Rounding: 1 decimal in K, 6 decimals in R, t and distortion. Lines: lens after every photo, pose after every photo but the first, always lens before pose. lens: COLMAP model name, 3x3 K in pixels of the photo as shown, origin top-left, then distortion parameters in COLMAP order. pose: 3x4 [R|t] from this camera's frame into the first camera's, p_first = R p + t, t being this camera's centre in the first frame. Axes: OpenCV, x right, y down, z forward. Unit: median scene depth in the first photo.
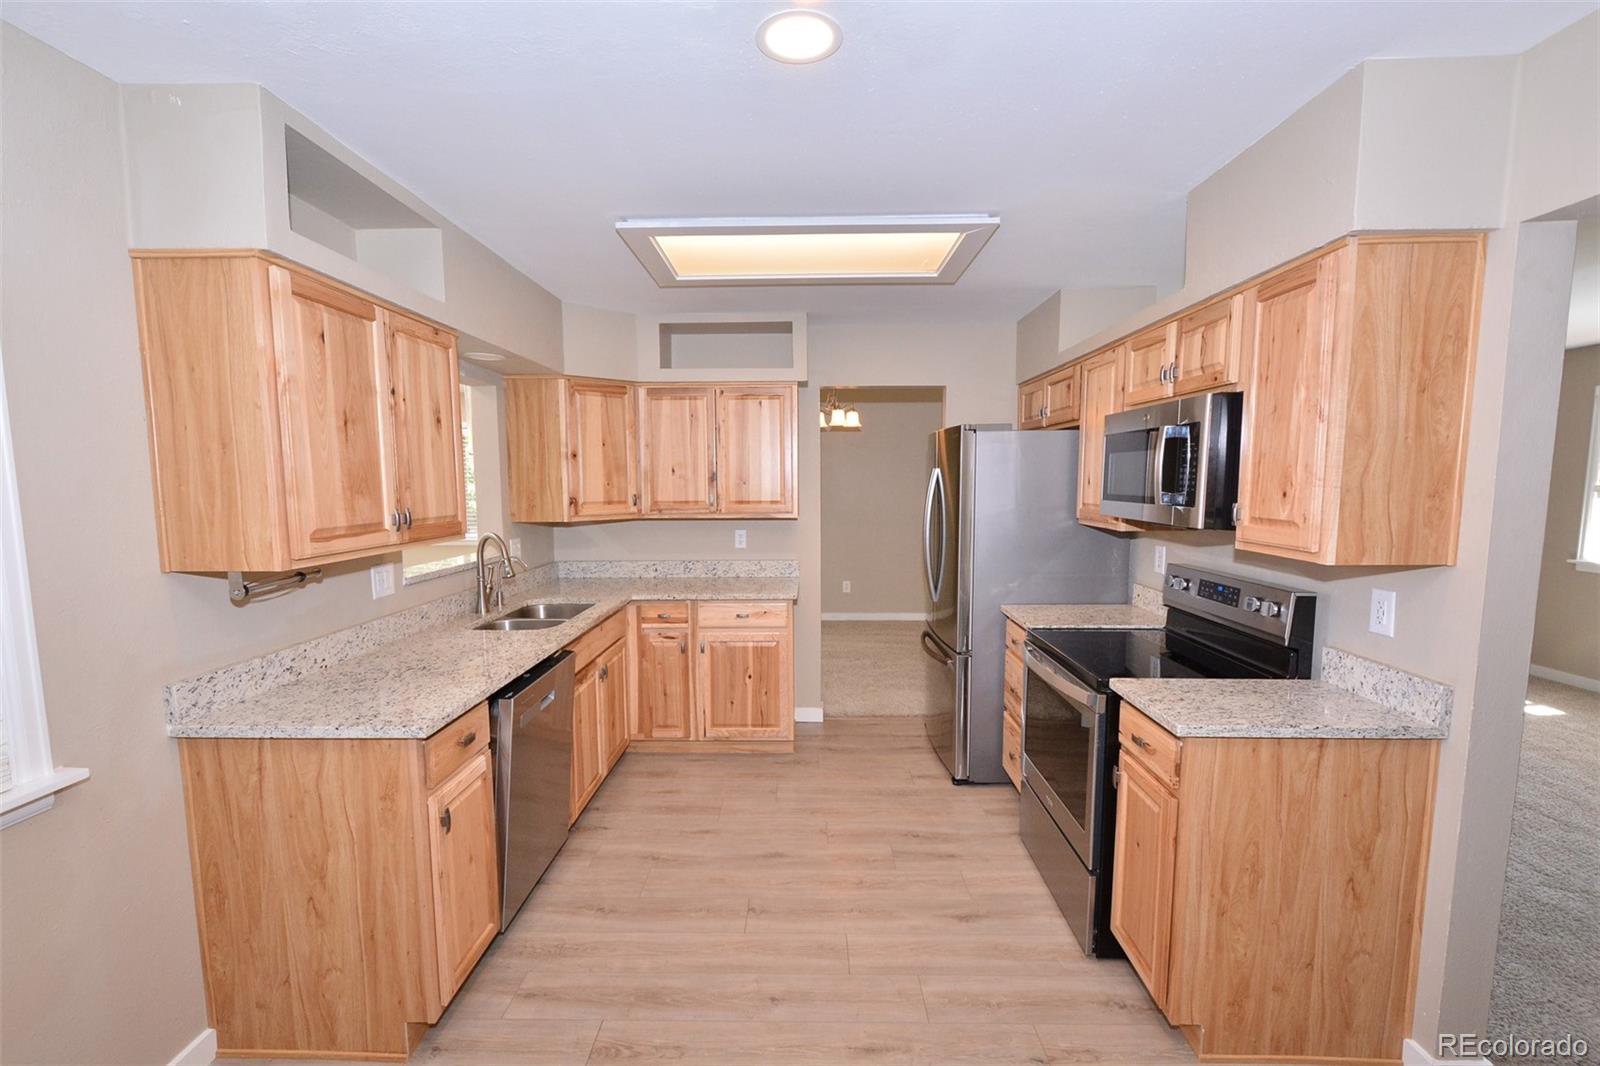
lens RADIAL K [[695.8, 0, 792.9], [0, 695.8, 547.7], [0, 0, 1]] dist [-0.010619, -0.001192]
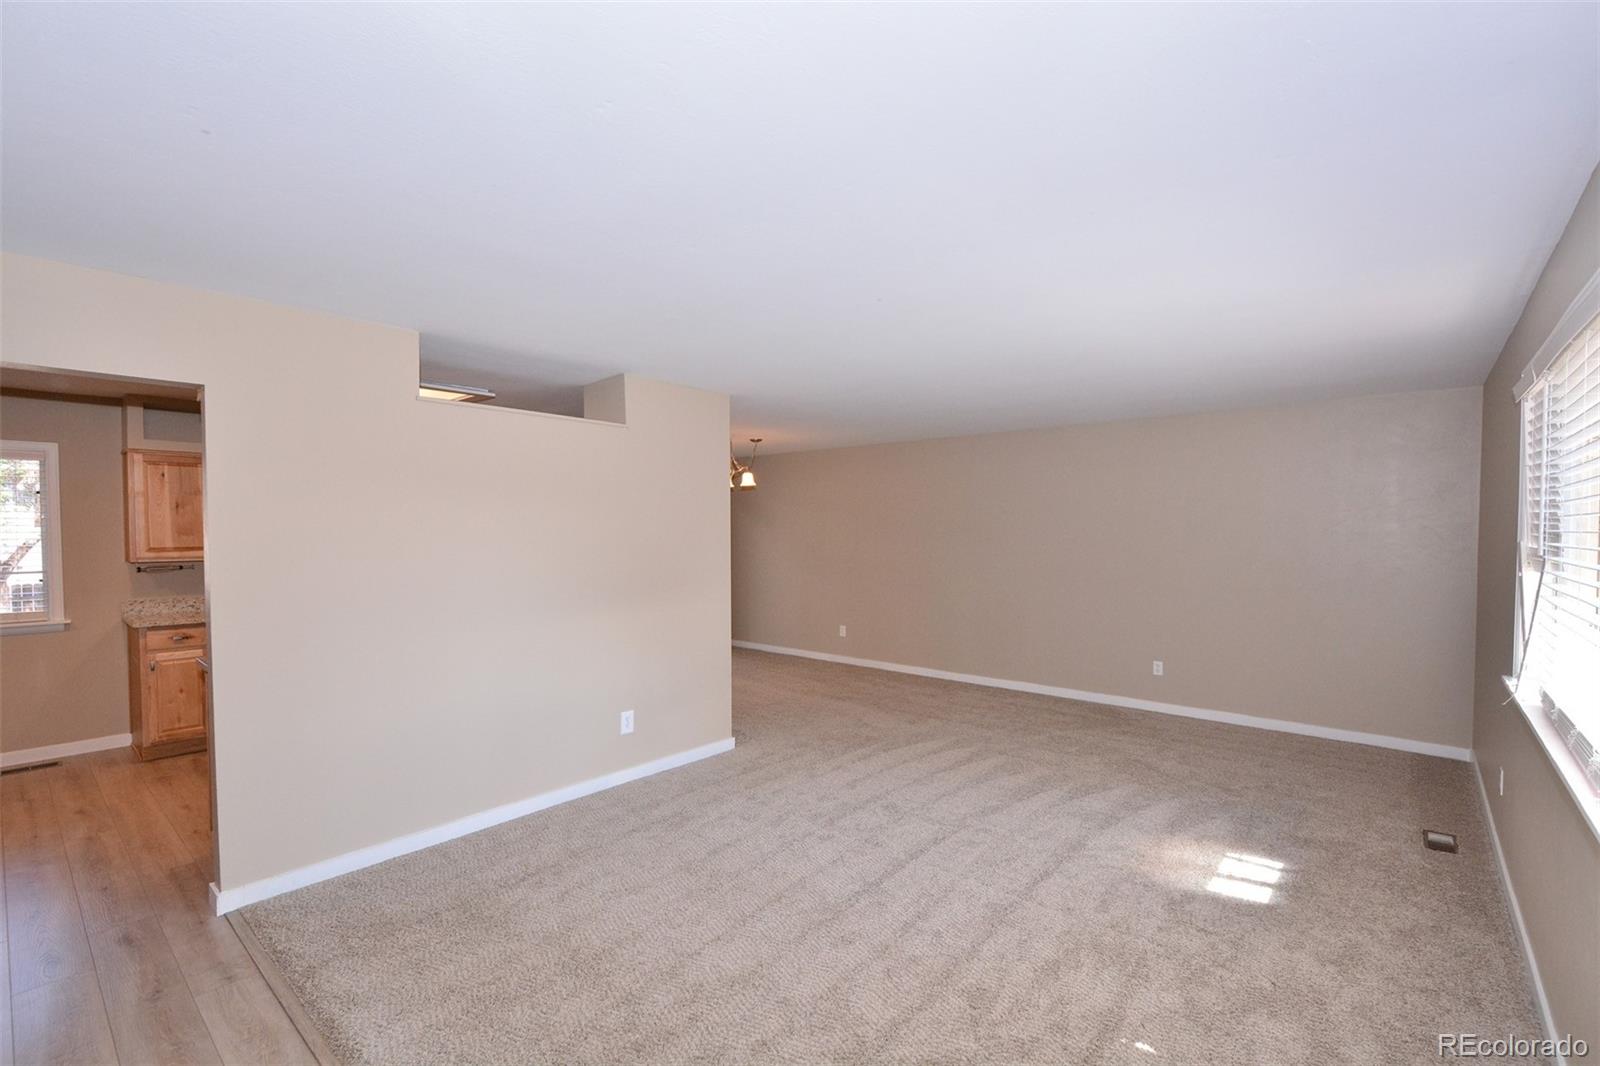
lens RADIAL K [[695.8, 0, 795.4], [0, 695.8, 542.6], [0, 0, 1]] dist [-0.010619, -0.001192]
pose [[0.774572, 0.011430, -0.632382, 2.732960], [-0.064383, 0.996068, -0.060856, -0.041153], [0.629200, 0.087852, 0.772263, 0.485619]]
